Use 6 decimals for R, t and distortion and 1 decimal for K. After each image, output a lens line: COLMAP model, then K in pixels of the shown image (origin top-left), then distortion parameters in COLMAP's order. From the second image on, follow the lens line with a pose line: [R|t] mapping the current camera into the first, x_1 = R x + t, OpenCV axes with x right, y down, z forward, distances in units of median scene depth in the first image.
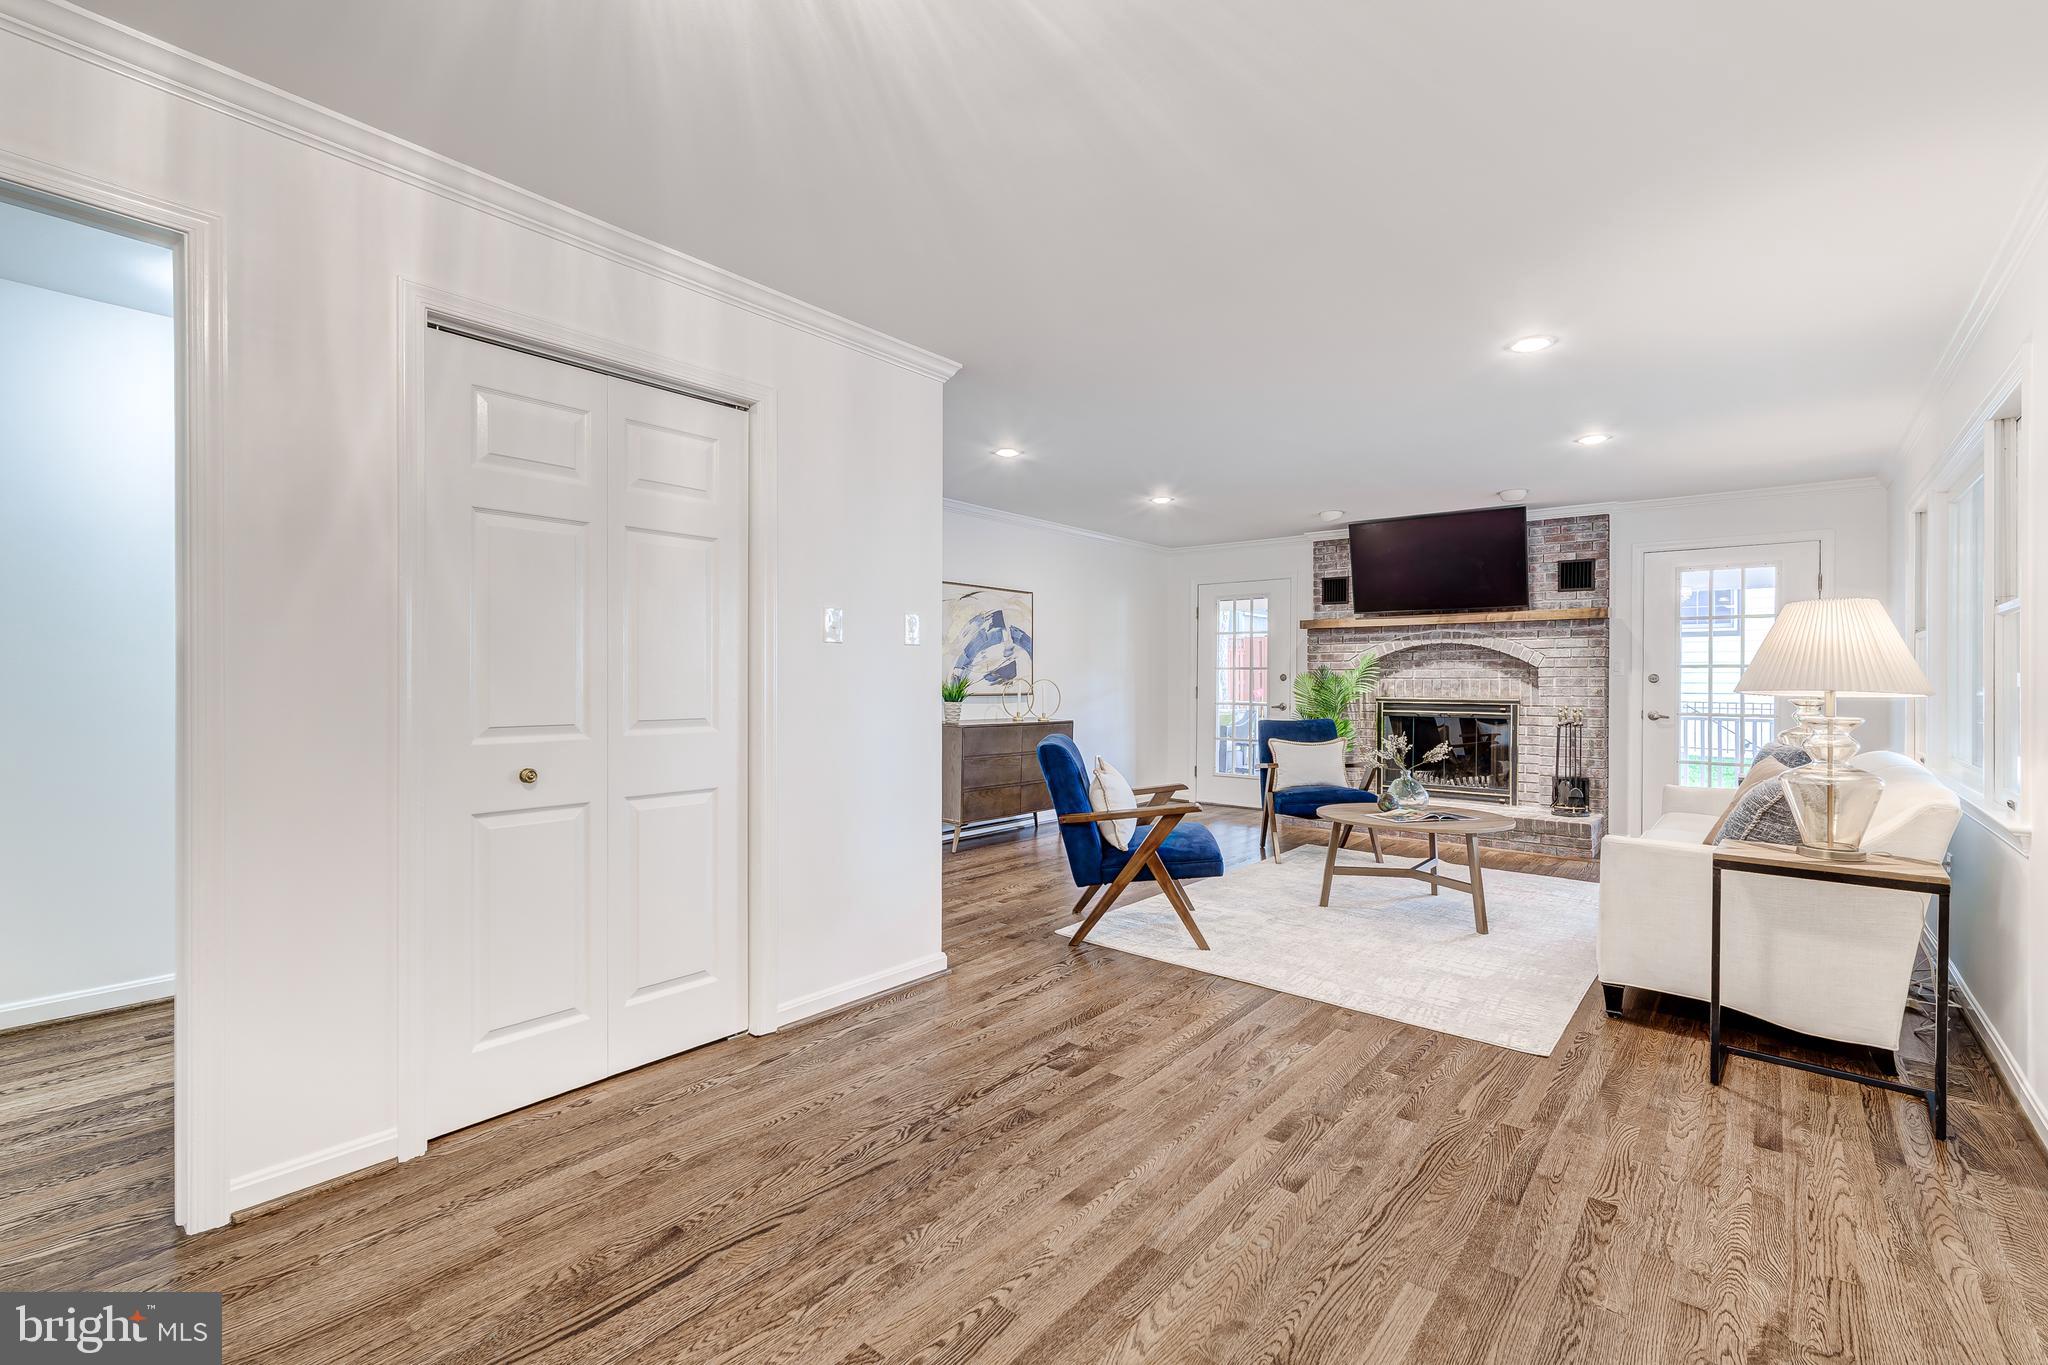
lens RADIAL K [[905.0, 0, 1024.0], [0, 905.0, 682.5], [0, 0, 1]] dist [-0.000120, 0.000269]
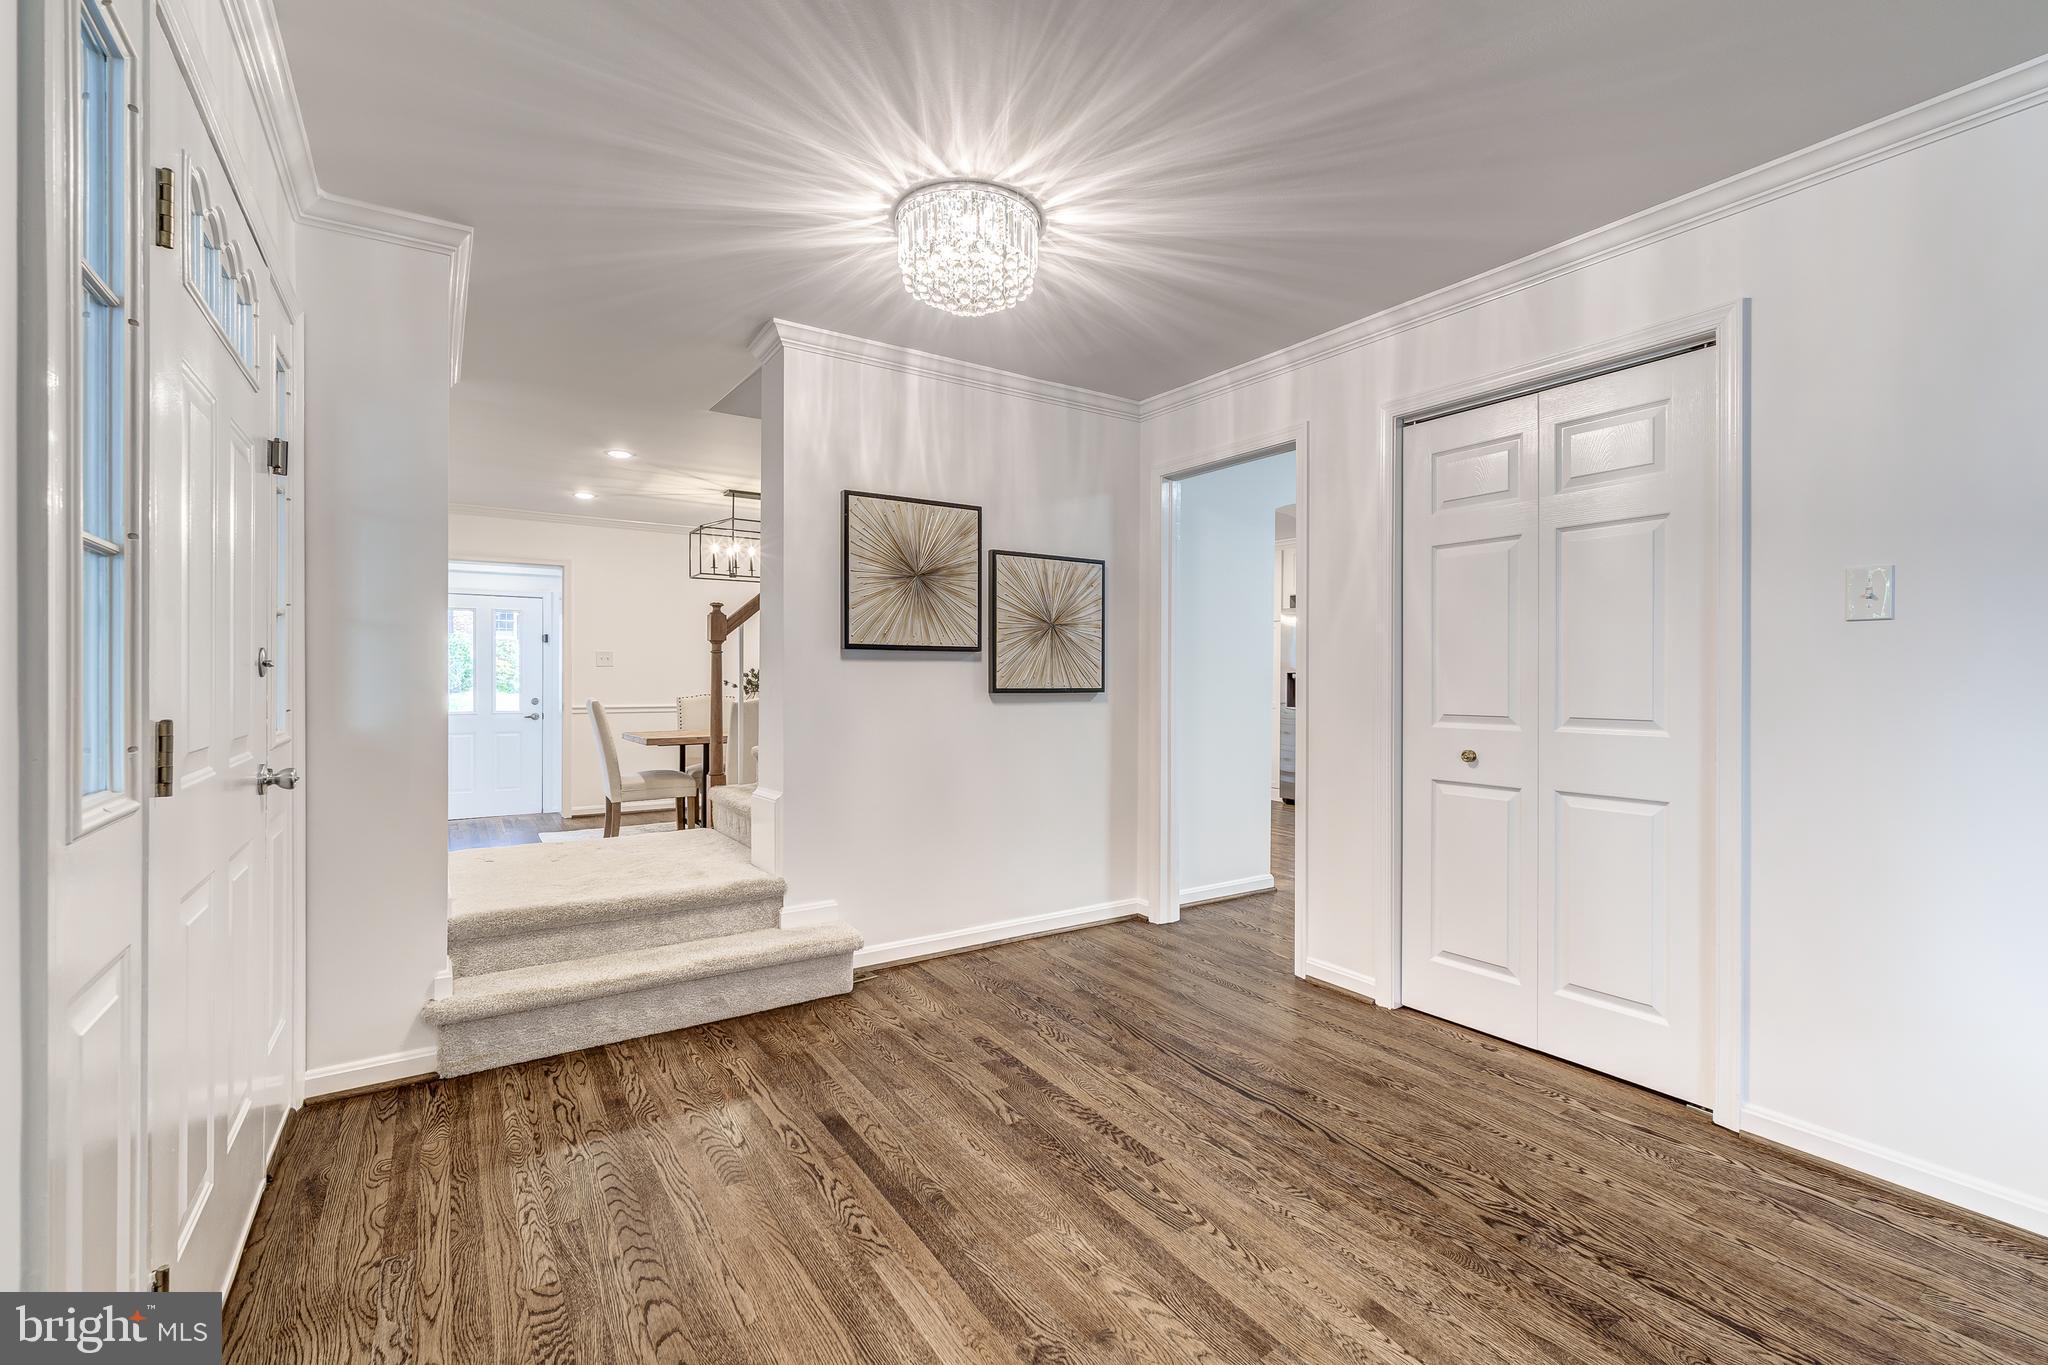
lens RADIAL K [[868.9, 0, 1019.3], [0, 868.9, 684.4], [0, 0, 1]] dist [0.000431, 0.000188]
pose [[-0.299928, 0.002934, -0.953957, 0.293894], [-0.006080, 0.999969, 0.004987, 0.001558], [0.953943, 0.007295, -0.299901, 0.303543]]
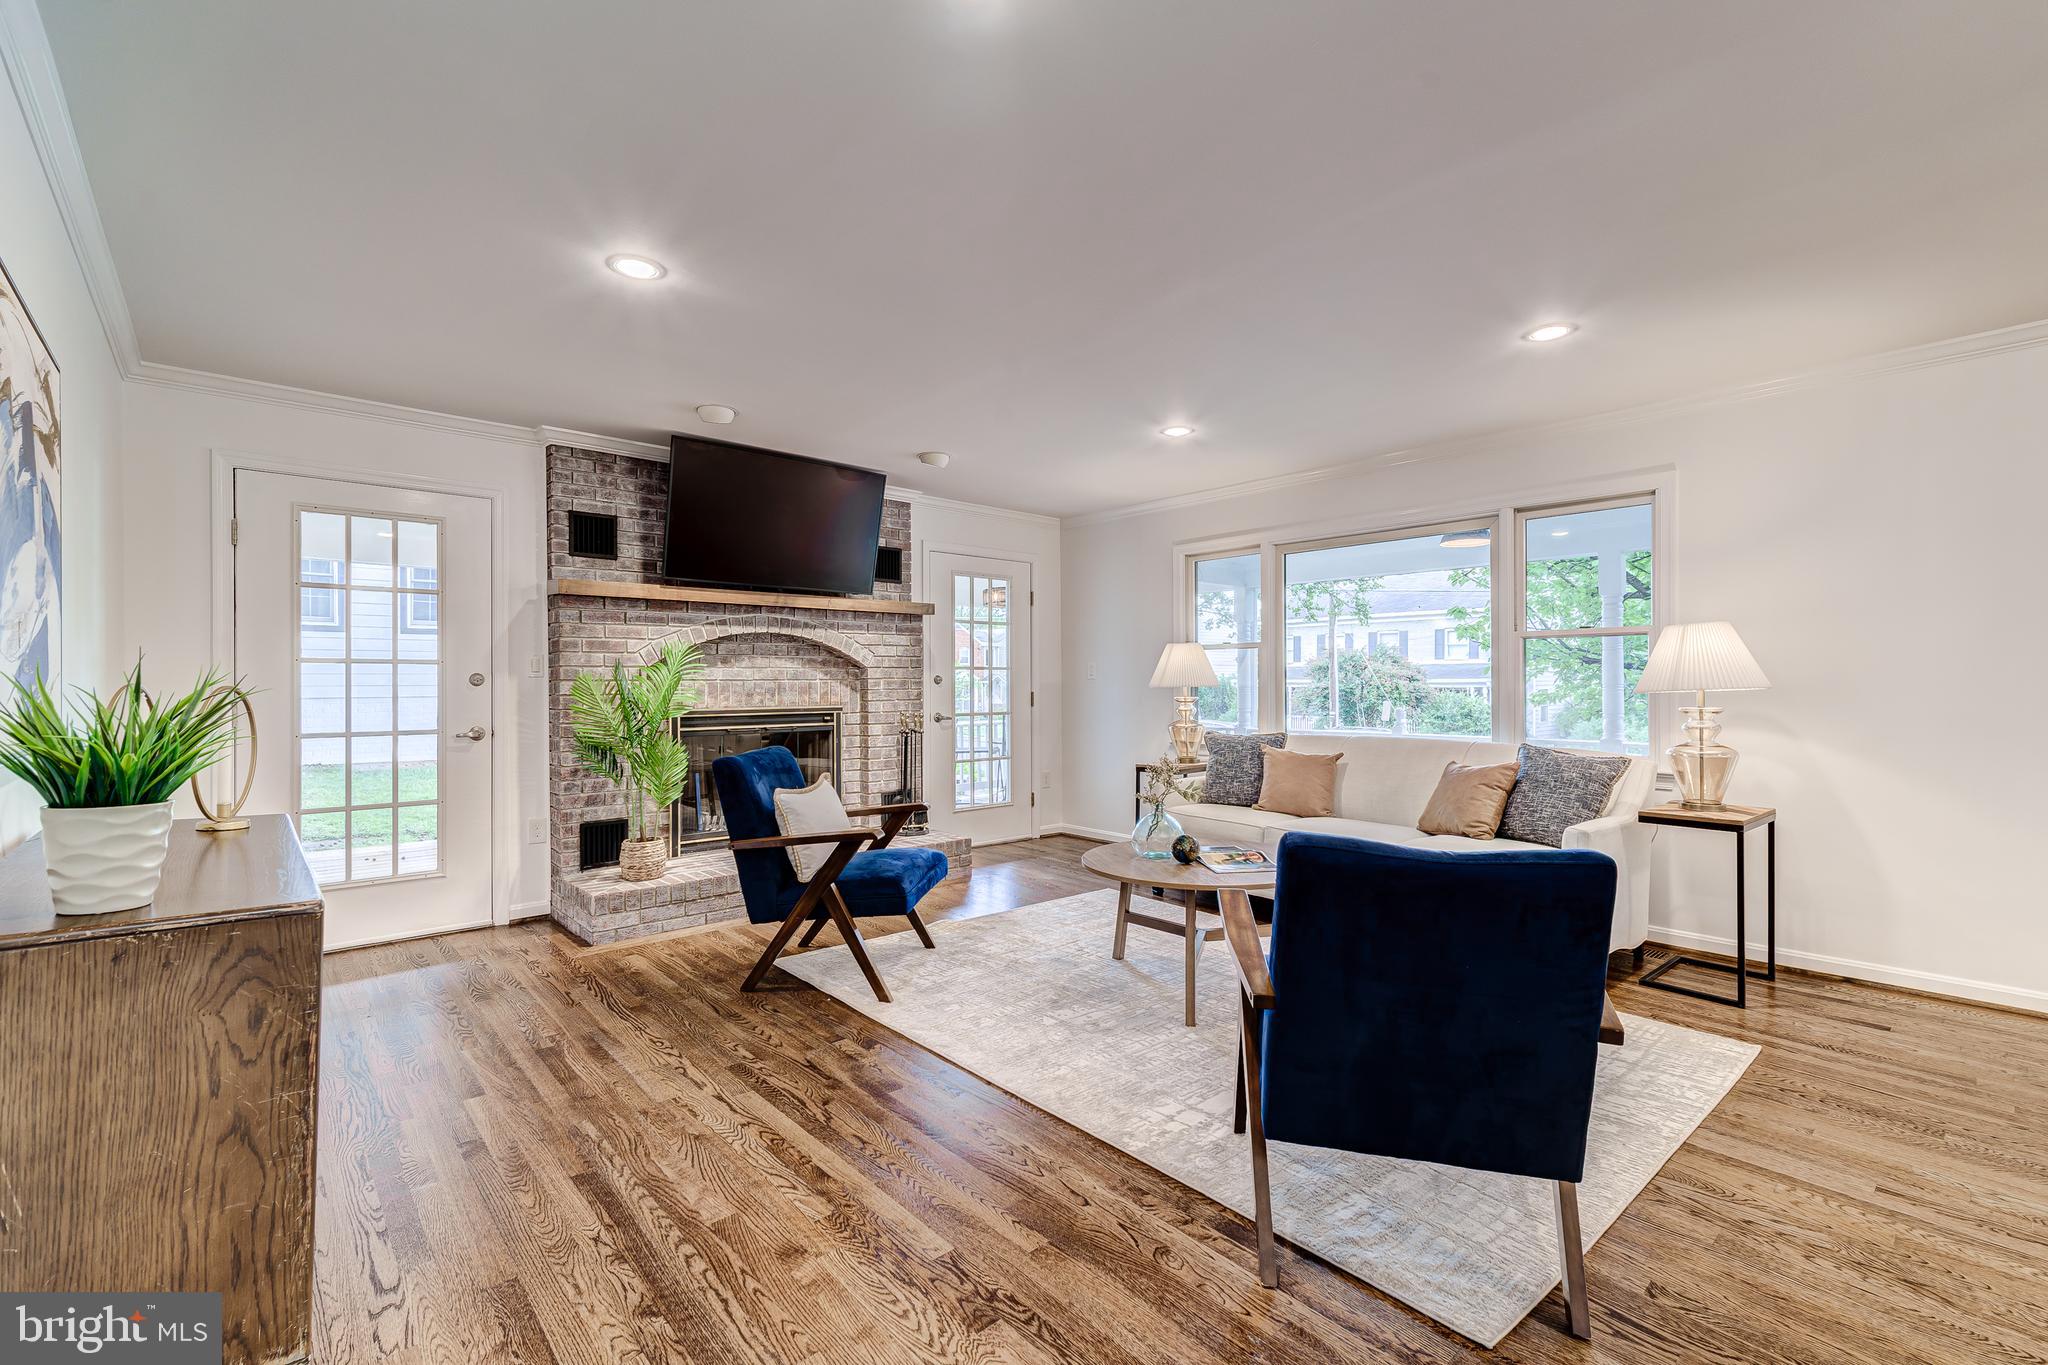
lens RADIAL K [[894.2, 0, 1012.4], [0, 894.2, 671.2], [0, 0, 1]] dist [0.000283, -0.001250]
pose [[0.156689, 0.014682, 0.987539, -0.239636], [0.011884, 0.999789, -0.016750, 0.002713], [-0.987576, 0.014361, 0.156482, 0.751847]]
